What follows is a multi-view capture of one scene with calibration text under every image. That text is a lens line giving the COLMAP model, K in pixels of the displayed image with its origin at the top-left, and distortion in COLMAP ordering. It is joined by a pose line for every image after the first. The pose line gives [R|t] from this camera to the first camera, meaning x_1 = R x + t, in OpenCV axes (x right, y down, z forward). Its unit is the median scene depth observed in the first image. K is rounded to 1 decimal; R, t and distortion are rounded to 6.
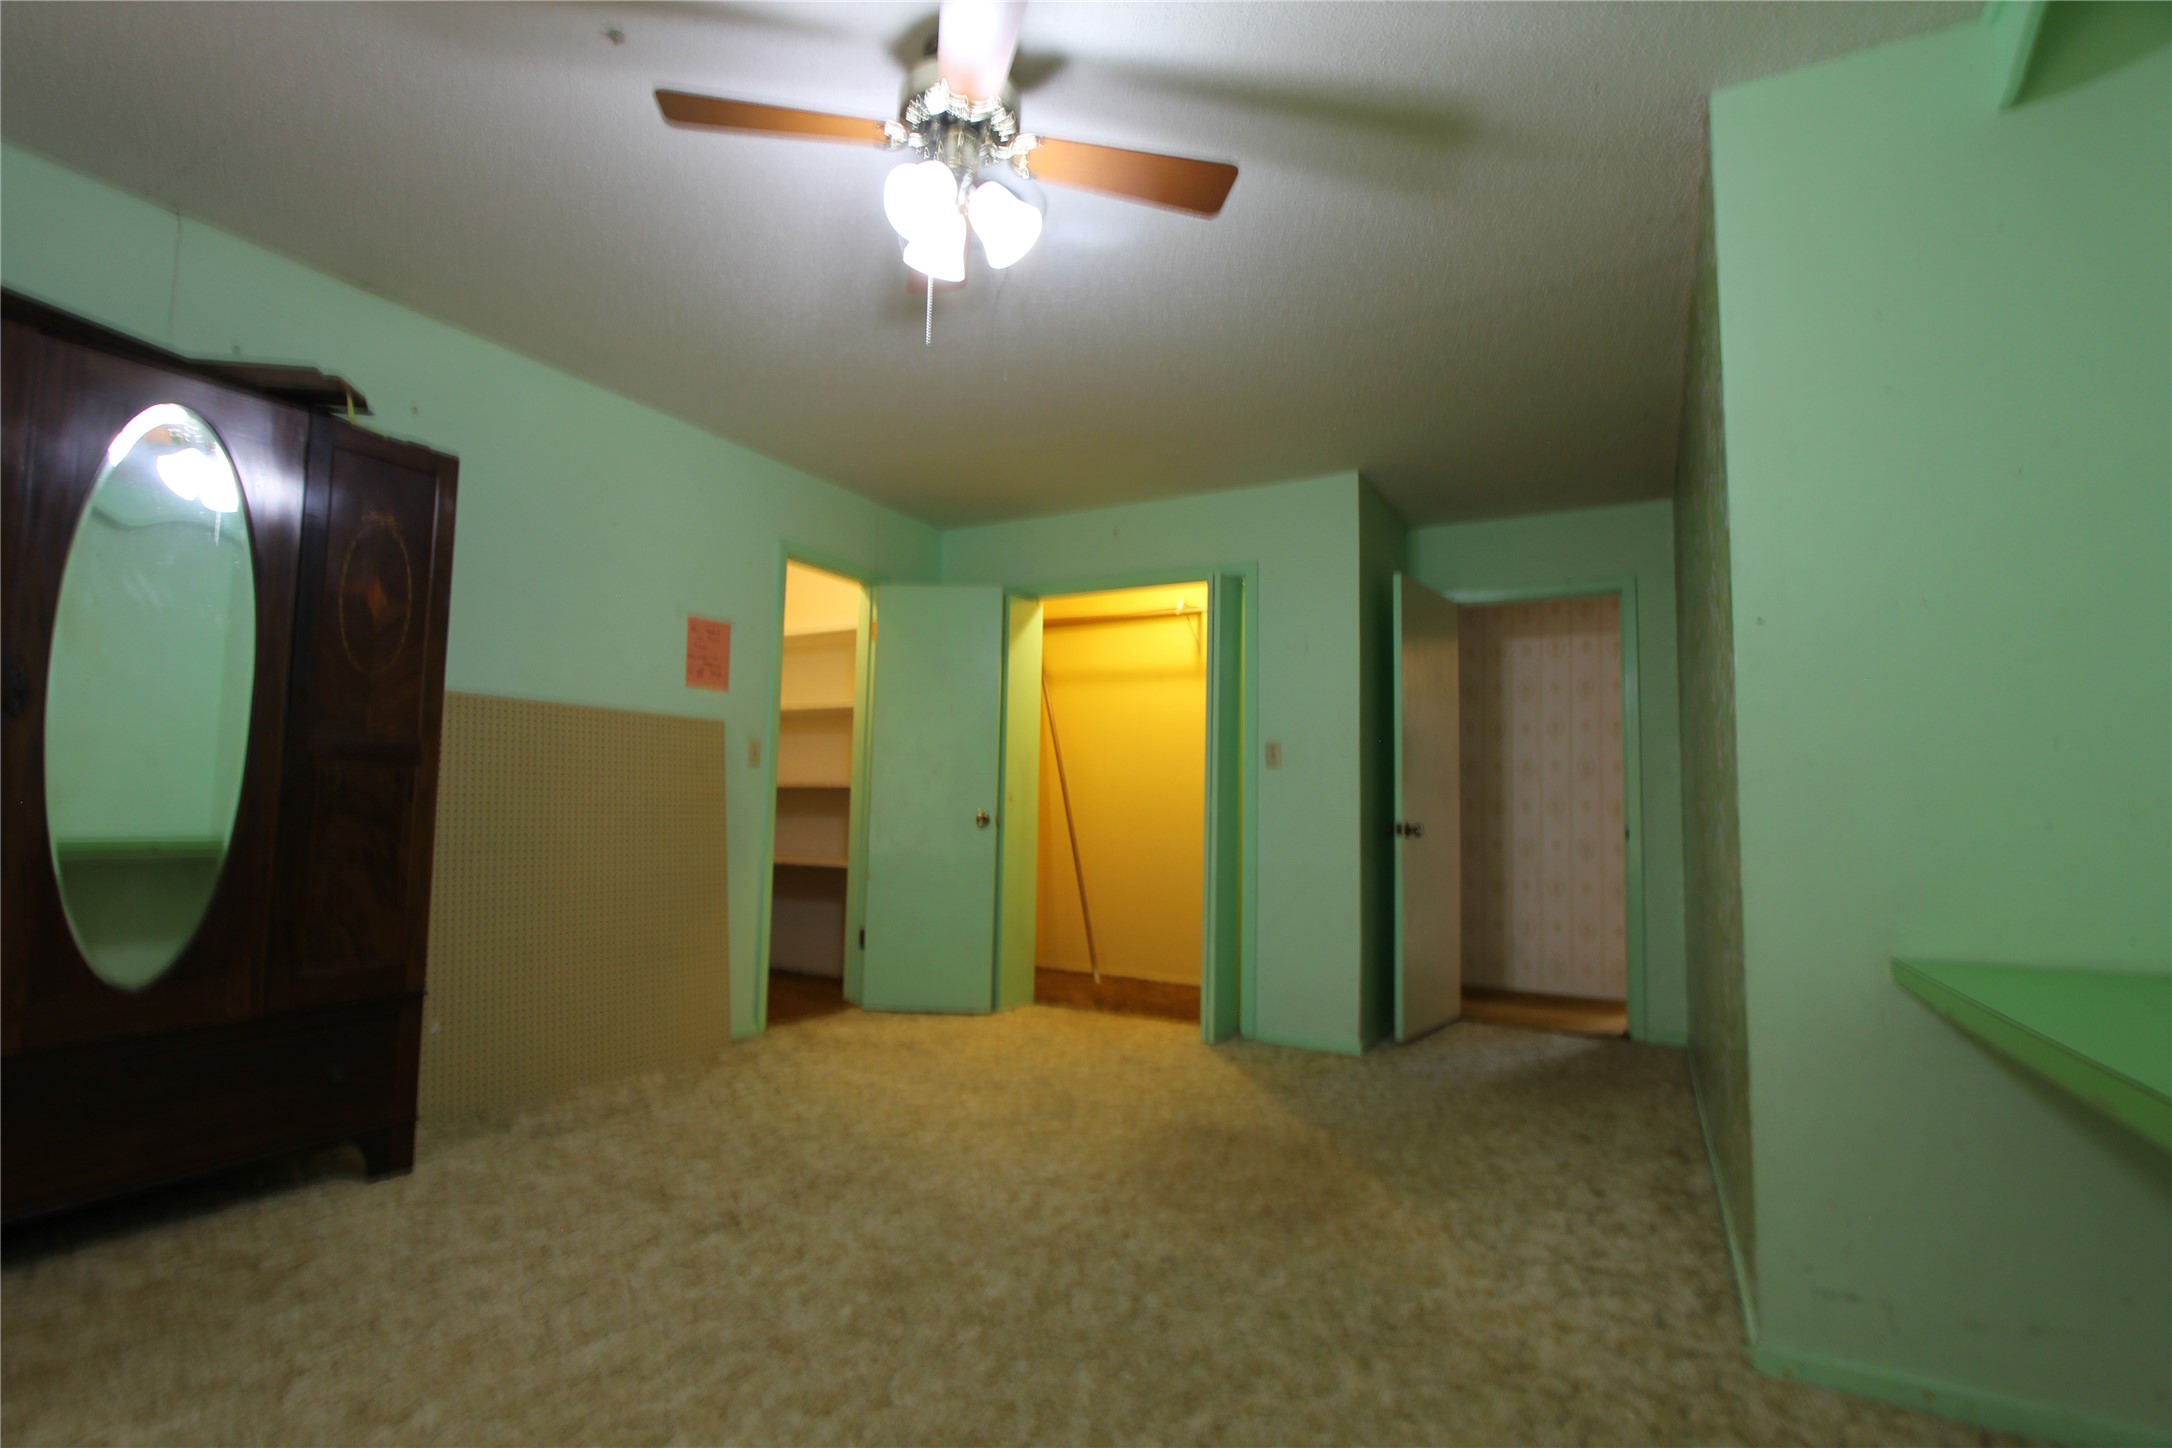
lens RADIAL K [[1013.0, 0, 1069.0], [0, 1013.0, 727.9], [0, 0, 1]] dist [-0.000625, 0.000682]
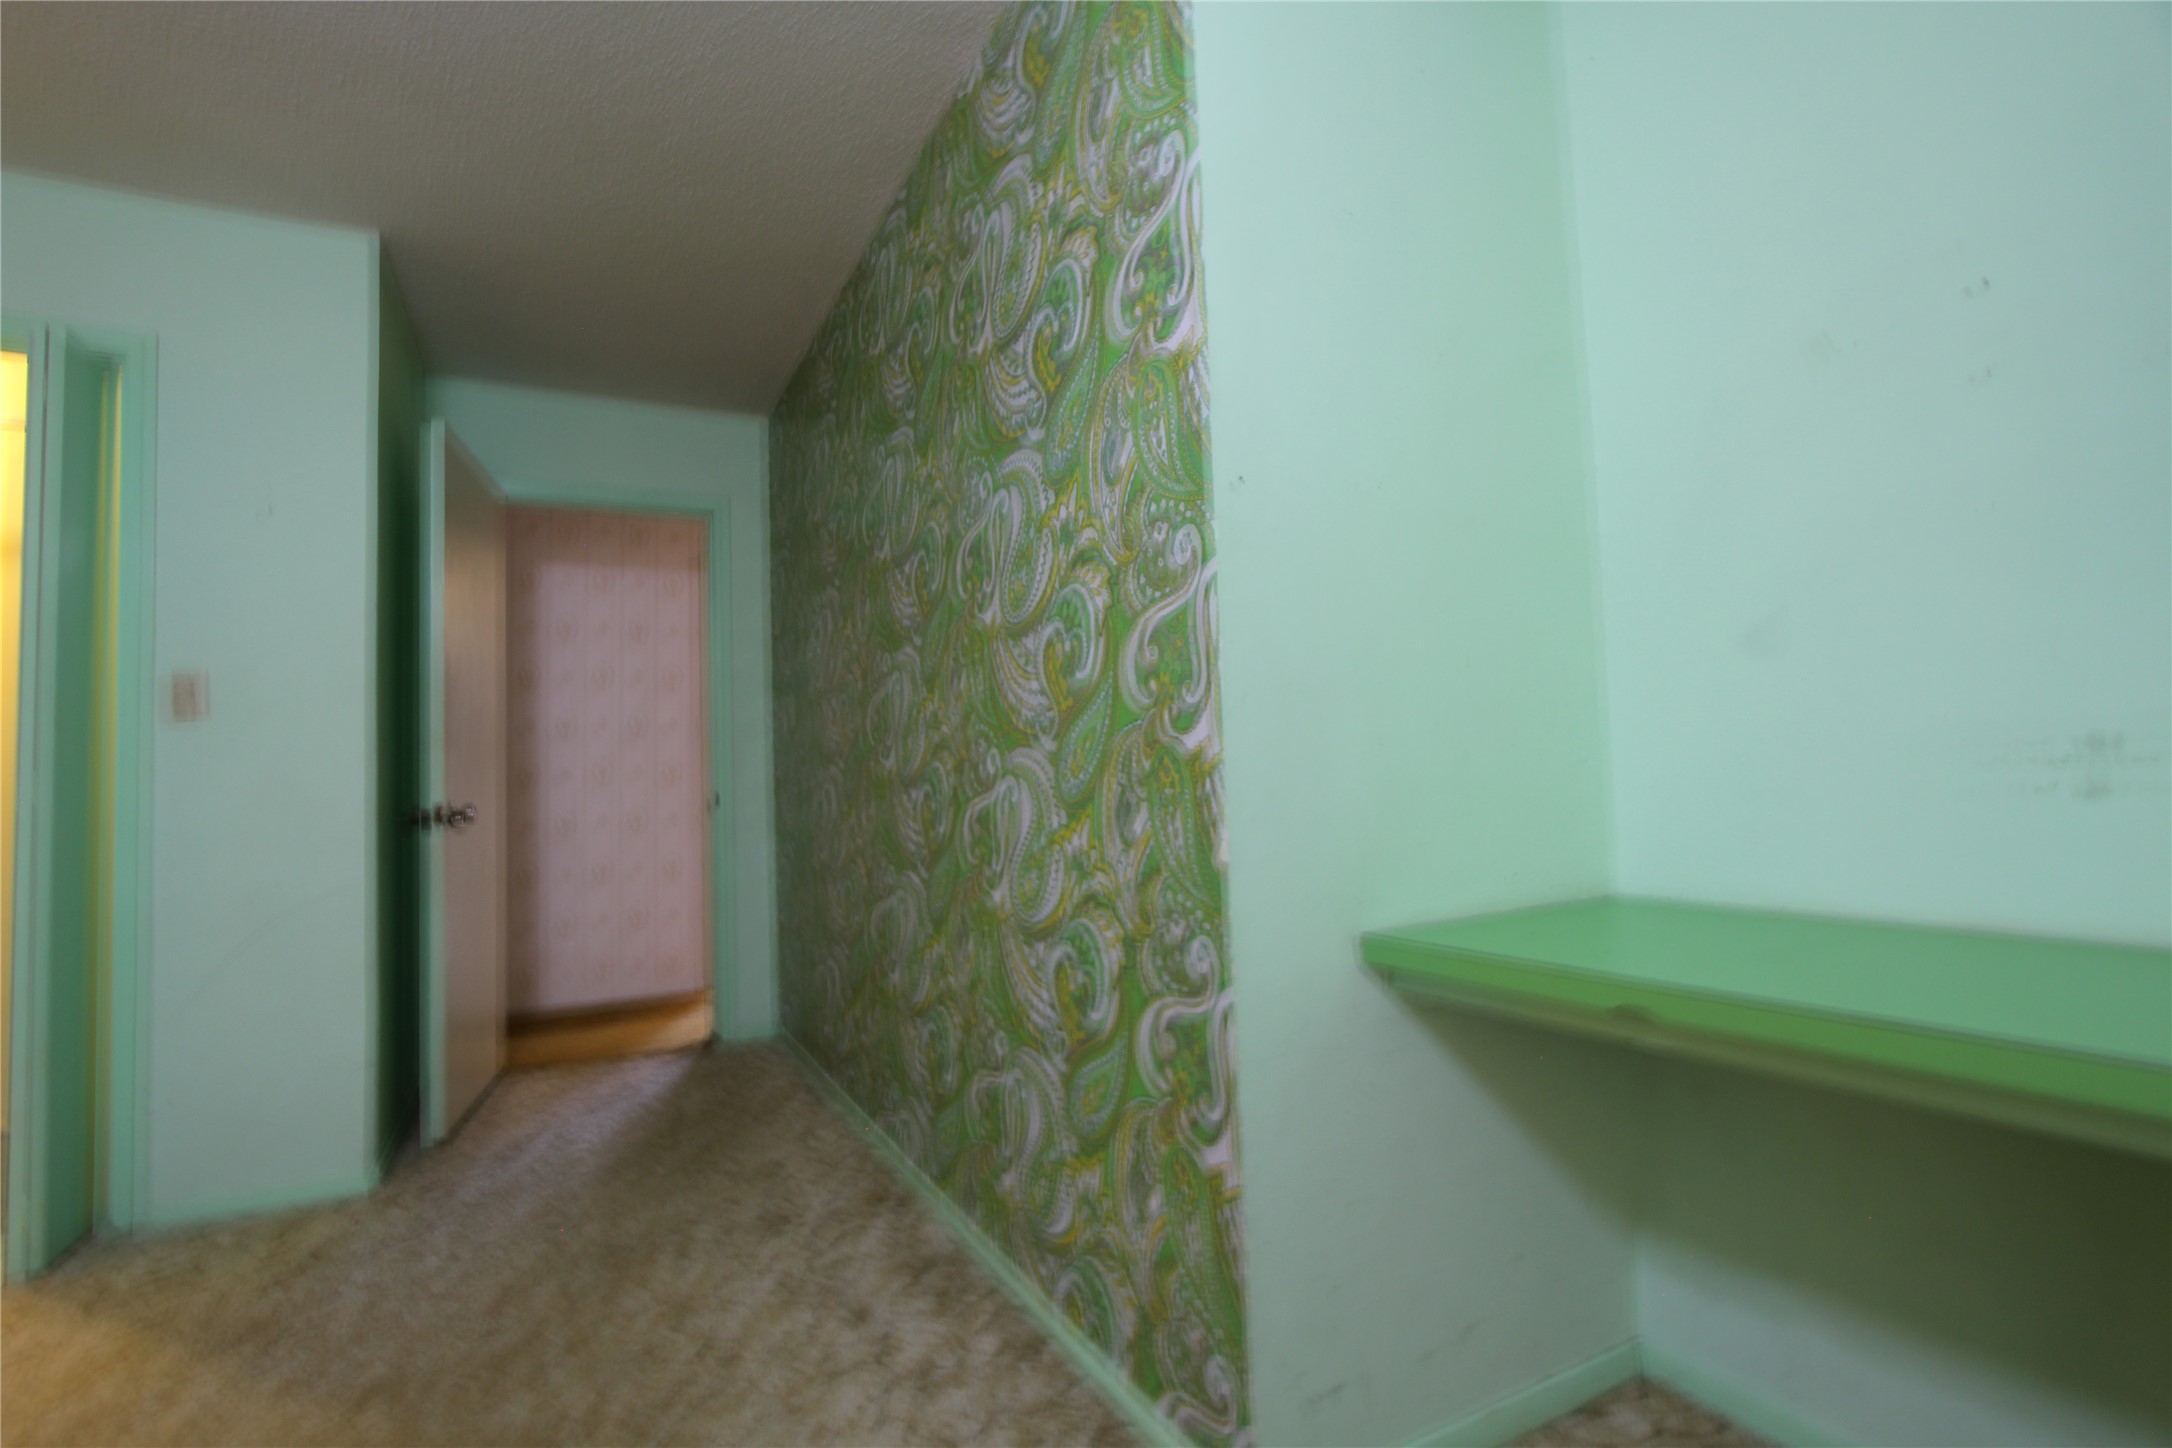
lens RADIAL K [[1013.0, 0, 1069.0], [0, 1013.0, 727.9], [0, 0, 1]] dist [-0.000625, 0.000682]
pose [[0.553737, 0.003019, 0.832686, 0.009539], [-0.028713, 0.999468, 0.015471, 0.021293], [-0.832197, -0.032475, 0.553529, 0.306223]]
